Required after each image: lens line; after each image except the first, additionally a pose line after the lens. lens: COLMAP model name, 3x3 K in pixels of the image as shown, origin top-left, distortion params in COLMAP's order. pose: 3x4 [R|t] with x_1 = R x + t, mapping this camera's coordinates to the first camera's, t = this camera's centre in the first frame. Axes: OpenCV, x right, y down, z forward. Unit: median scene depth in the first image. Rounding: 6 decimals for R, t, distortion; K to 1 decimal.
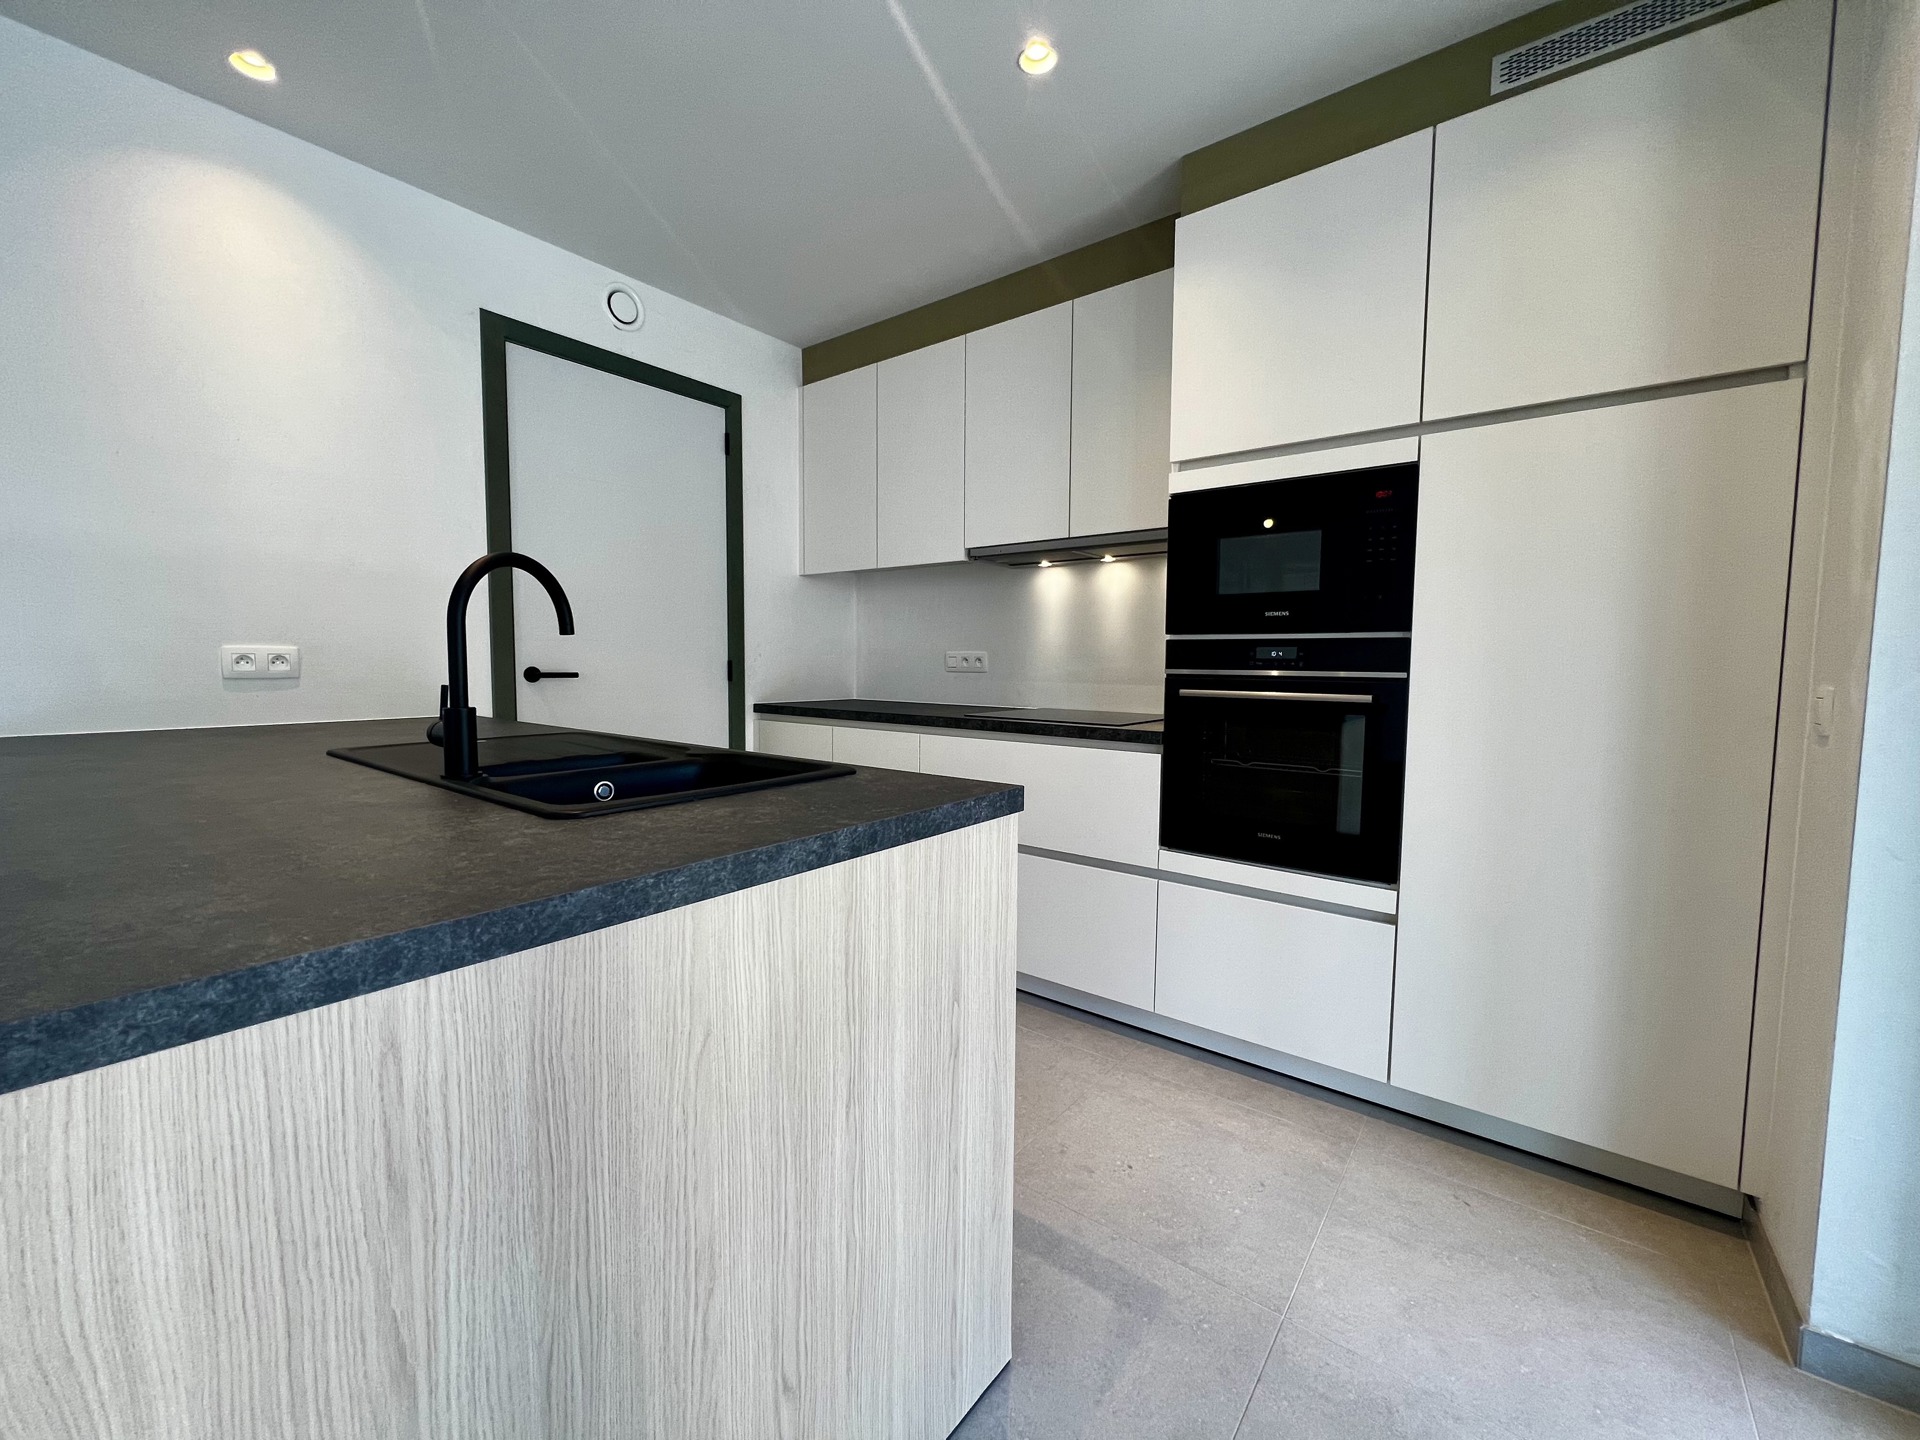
lens RADIAL K [[767.9, 0, 955.3], [0, 767.9, 715.2], [0, 0, 1]] dist [-0.002437, 0.000328]
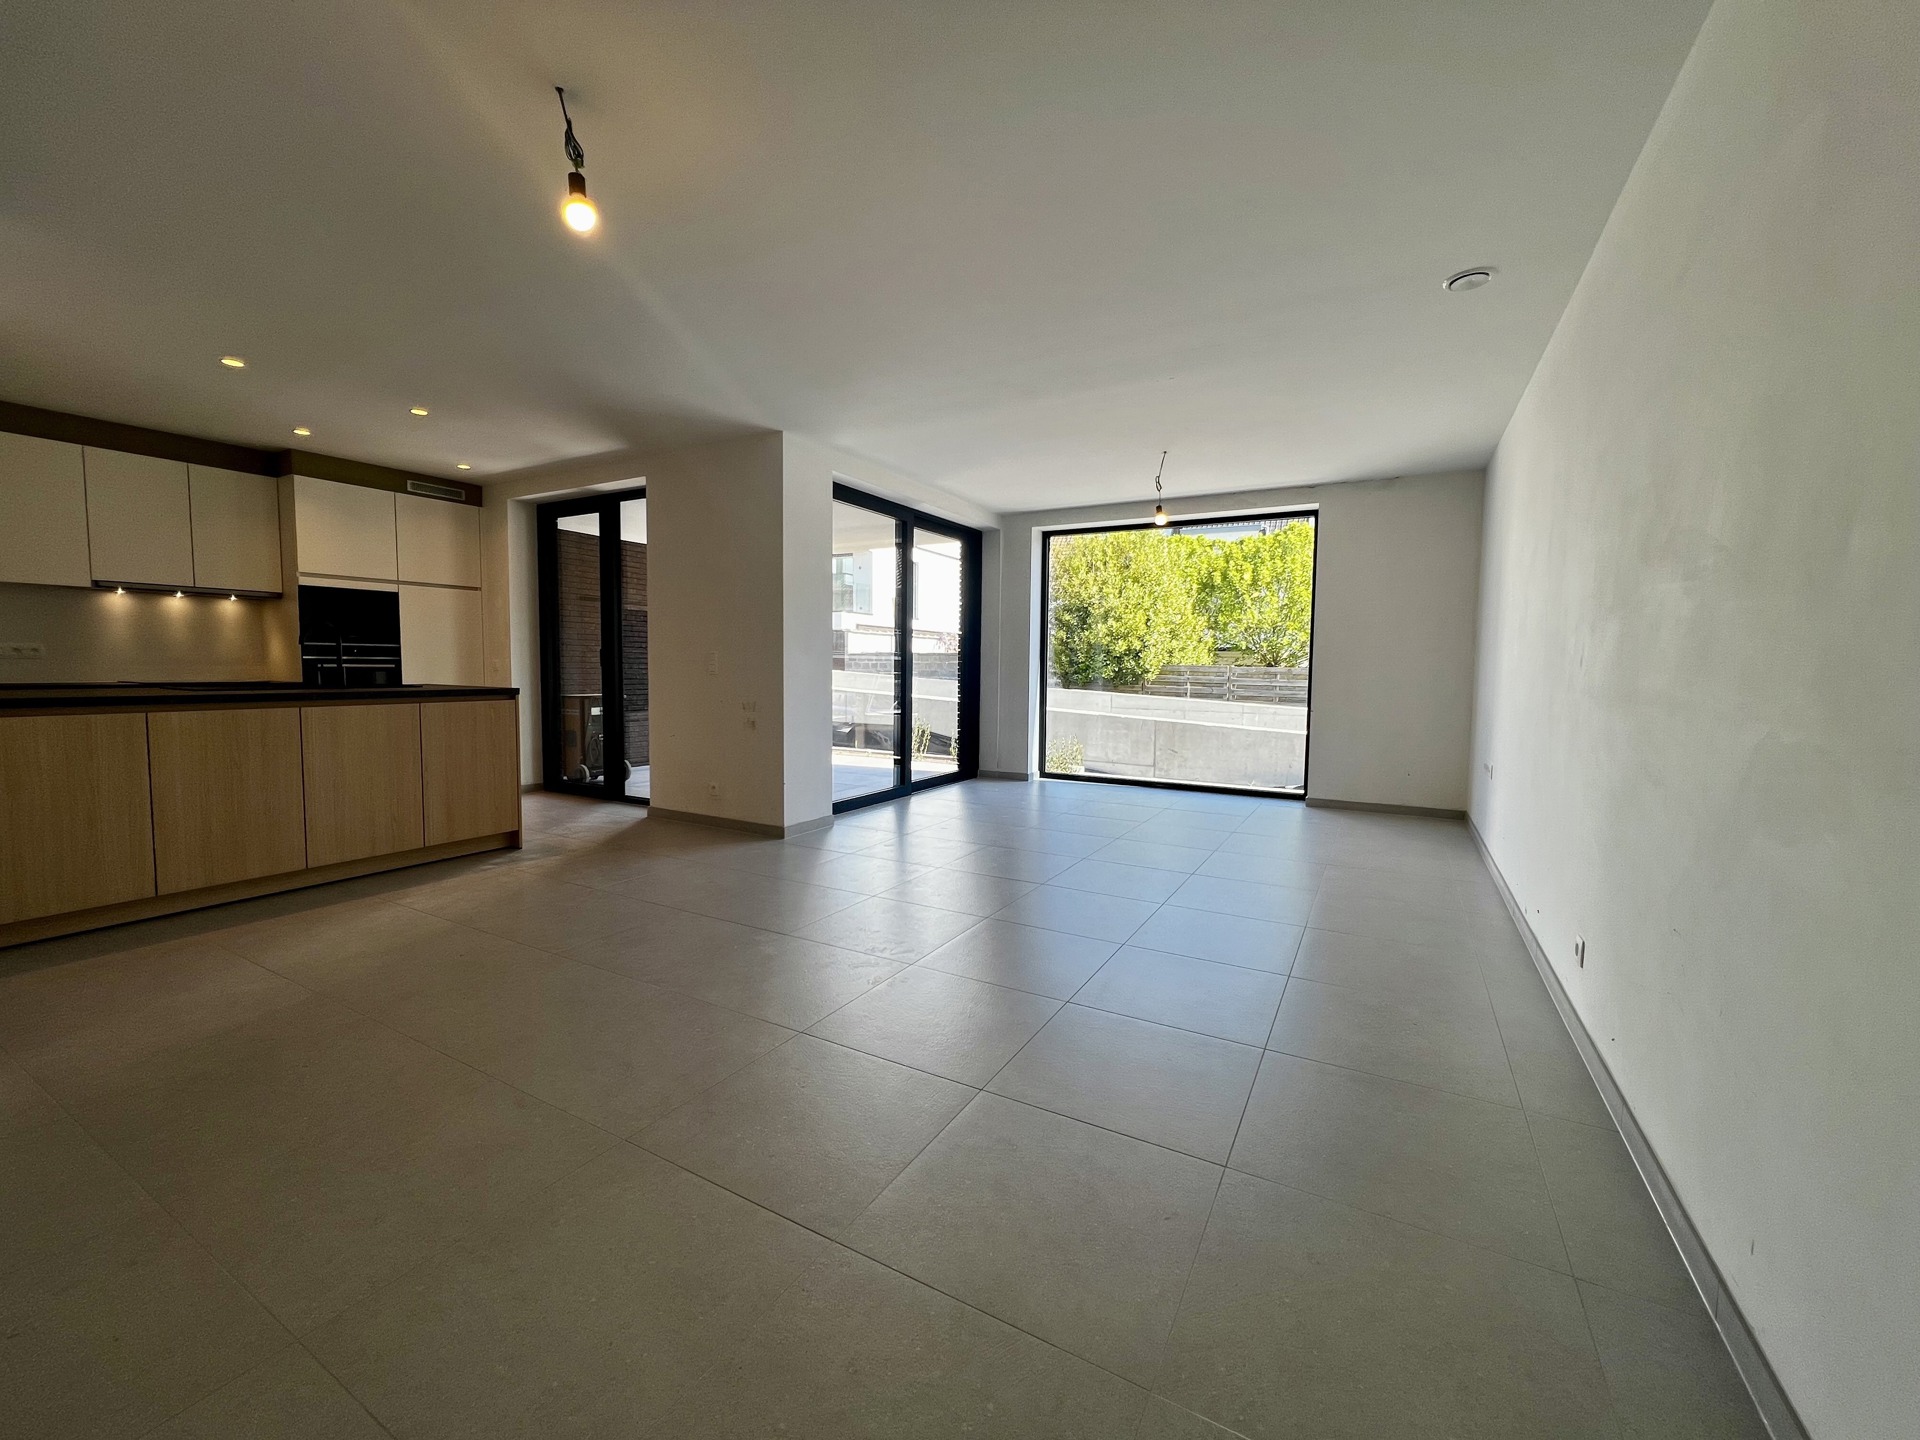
lens RADIAL K [[767.9, 0, 955.3], [0, 767.9, 715.2], [0, 0, 1]] dist [-0.002437, 0.000328]
pose [[-0.143990, -0.074784, 0.986749, -2.480520], [0.060635, 0.994600, 0.084227, 0.046557], [-0.987720, 0.071959, -0.138678, -0.700593]]
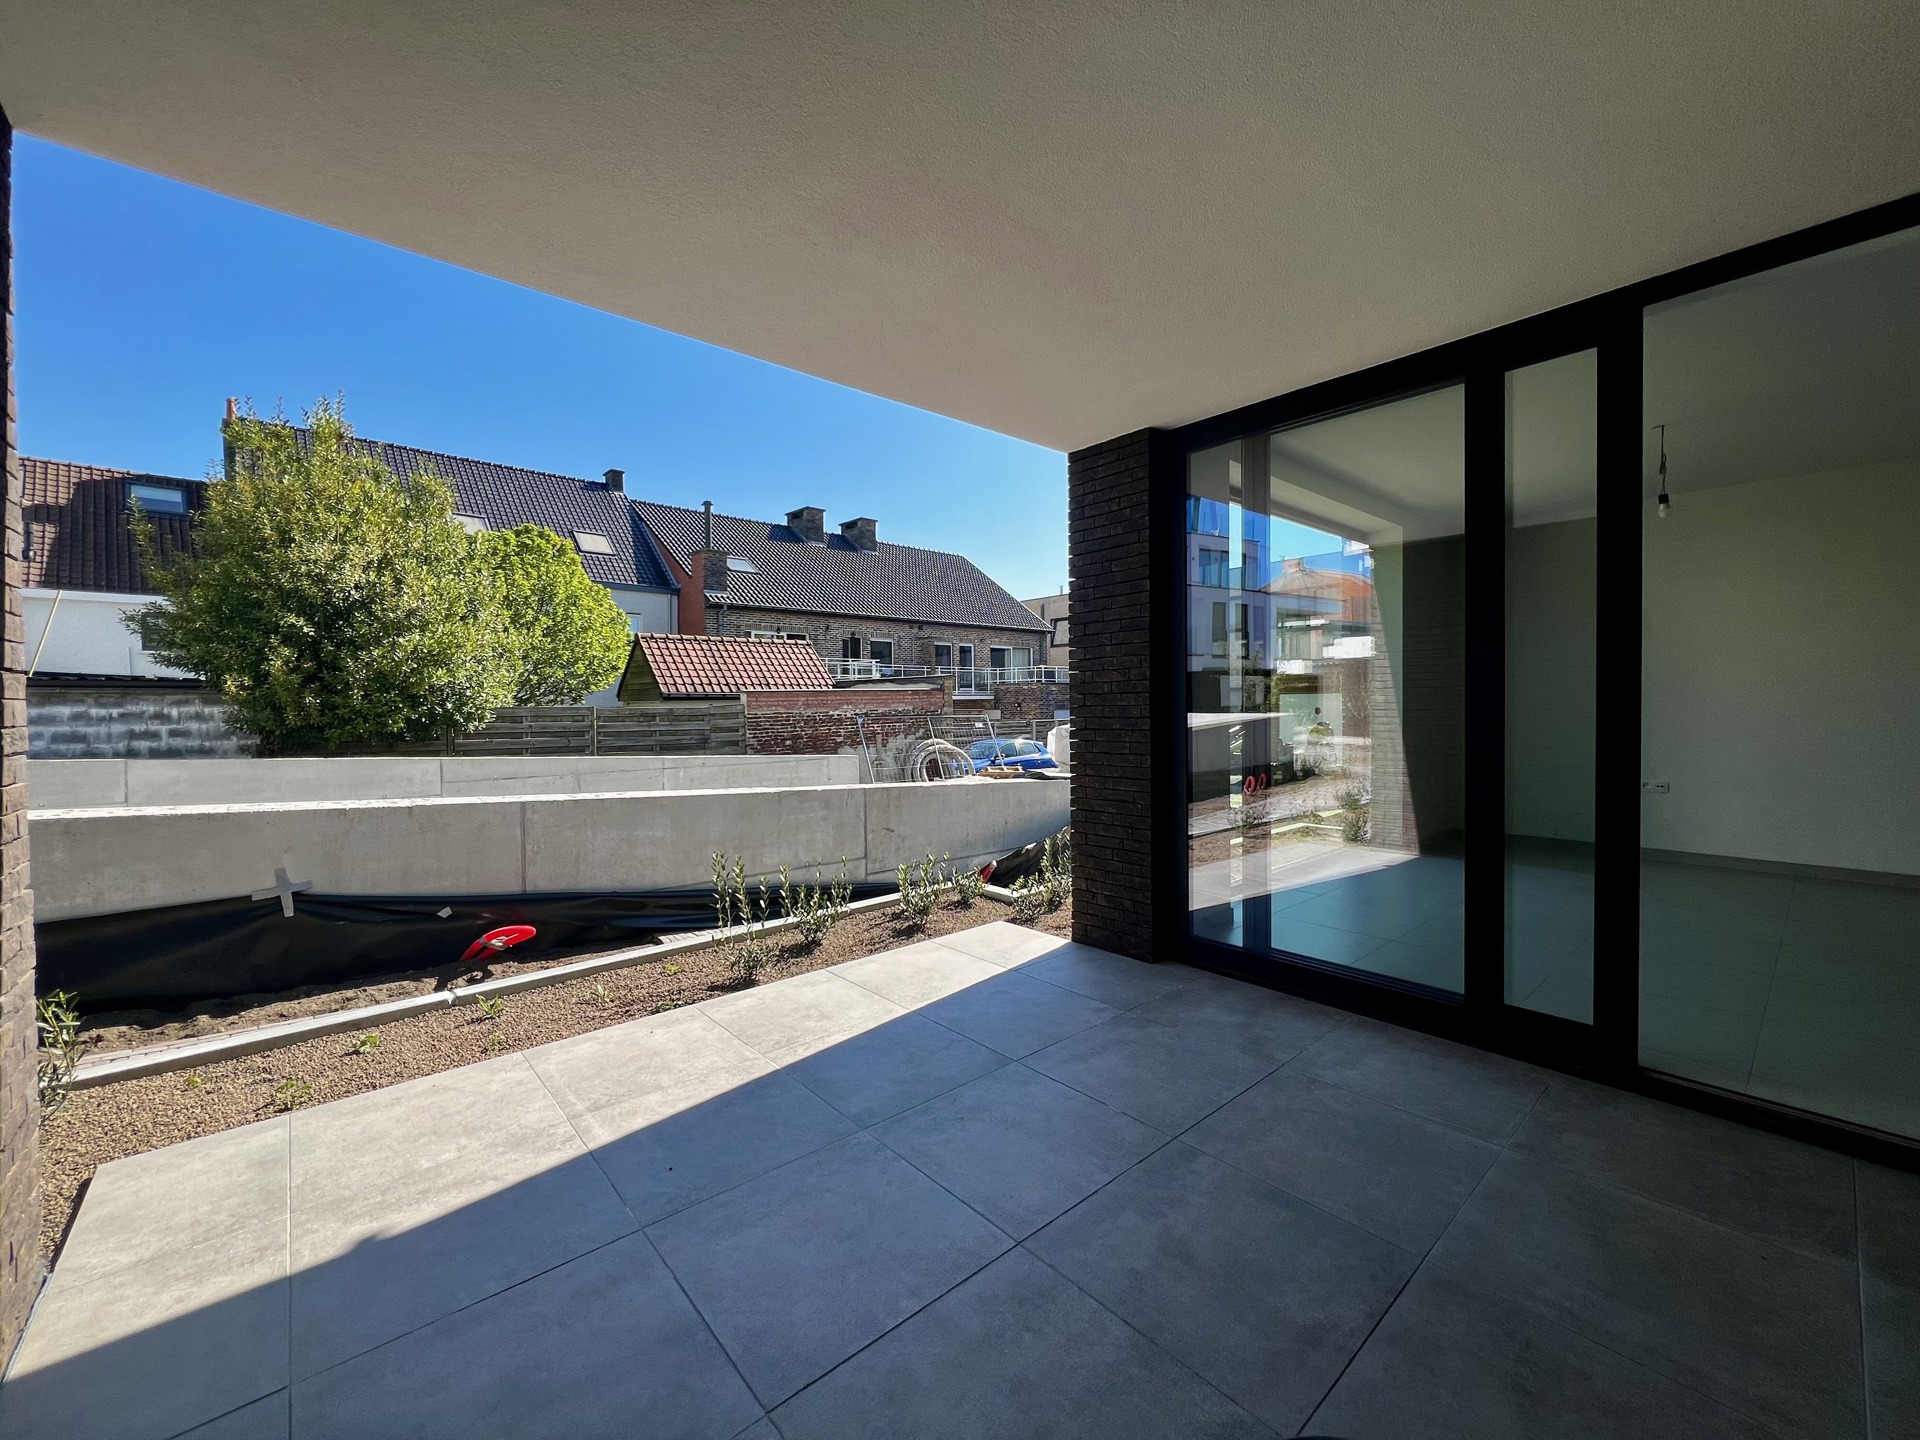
lens RADIAL K [[767.9, 0, 955.3], [0, 767.9, 715.2], [0, 0, 1]] dist [-0.002437, 0.000328]
pose [[-0.981753, 0.000439, 0.190159, -1.528247], [0.018092, 0.995677, 0.091104, 0.027151], [-0.189297, 0.092882, -0.977517, -0.404980]]
